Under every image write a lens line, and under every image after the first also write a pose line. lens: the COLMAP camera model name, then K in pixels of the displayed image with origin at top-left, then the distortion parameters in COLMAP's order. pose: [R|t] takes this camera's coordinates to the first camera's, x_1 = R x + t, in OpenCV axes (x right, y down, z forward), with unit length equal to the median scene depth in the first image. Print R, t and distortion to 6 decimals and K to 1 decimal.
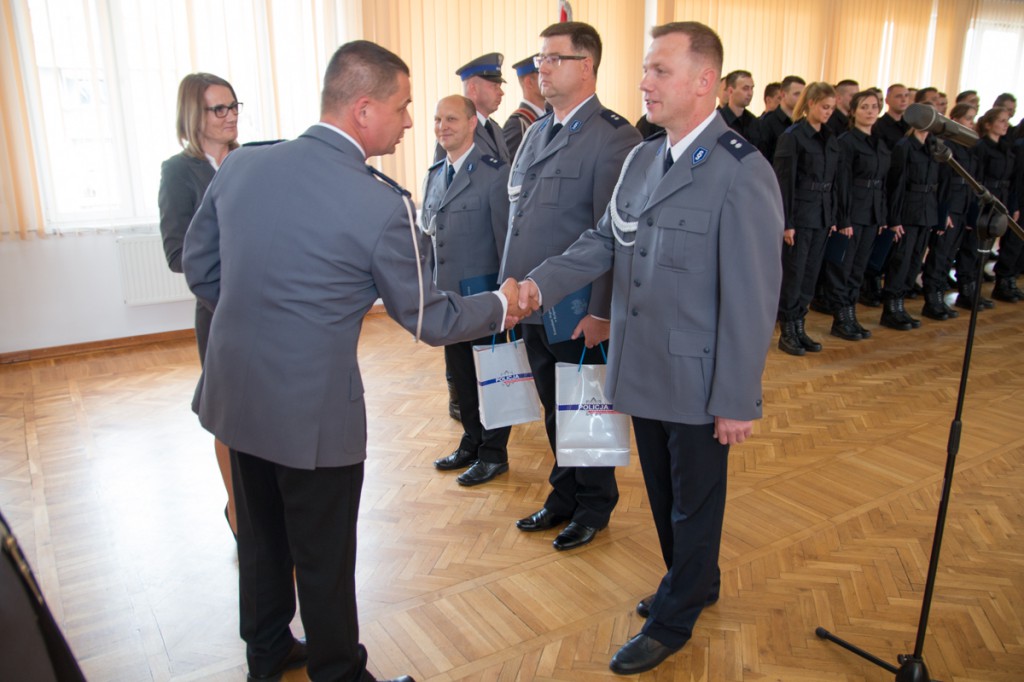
lens RADIAL K [[811.2, 0, 499.5], [0, 811.2, 342.2], [0, 0, 1]] dist [-0.119916, 0.112800]
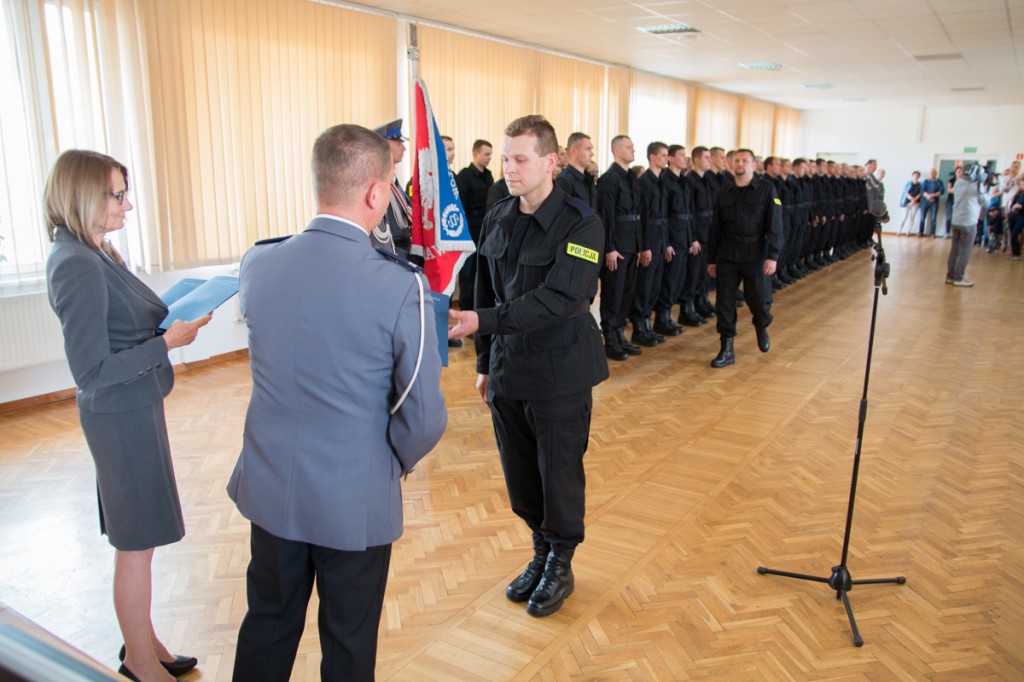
lens RADIAL K [[811.2, 0, 513.3], [0, 811.2, 344.0], [0, 0, 1]] dist [-0.119916, 0.112800]
pose [[0.900375, -0.078476, 0.427980, -0.296990], [0.098441, 0.994837, -0.024680, -0.014166], [-0.423833, 0.064352, 0.903451, -0.041214]]
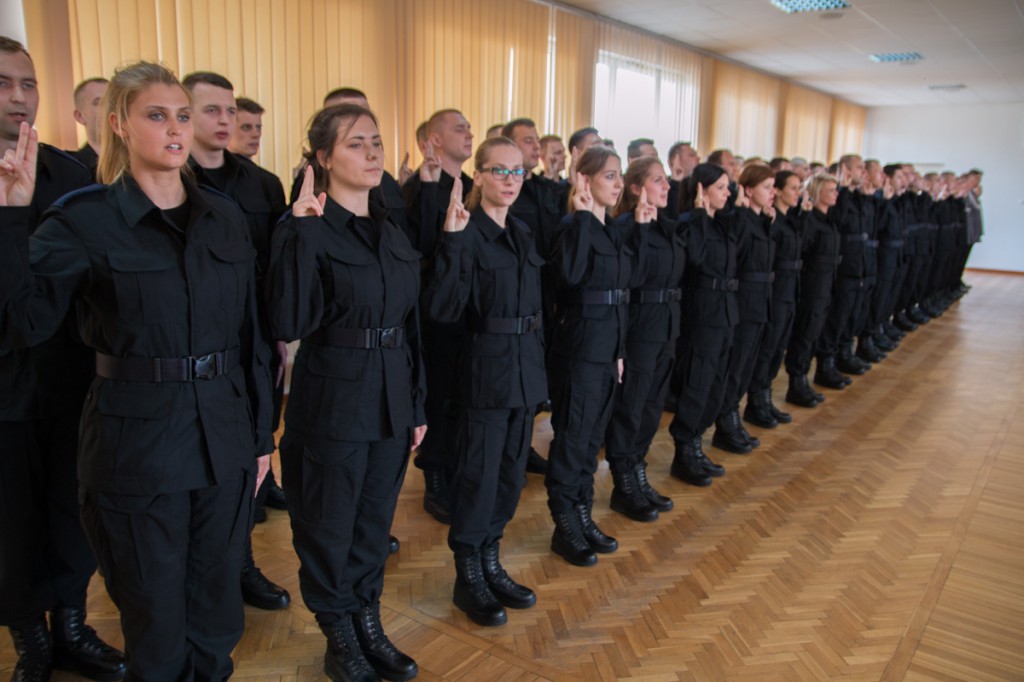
lens RADIAL K [[811.2, 0, 508.0], [0, 811.2, 355.3], [0, 0, 1]] dist [-0.119916, 0.112800]
pose [[0.927801, -0.053519, 0.369217, 0.488961], [0.071806, 0.996770, -0.035955, -0.214947], [-0.366100, 0.059871, 0.928648, 0.759735]]
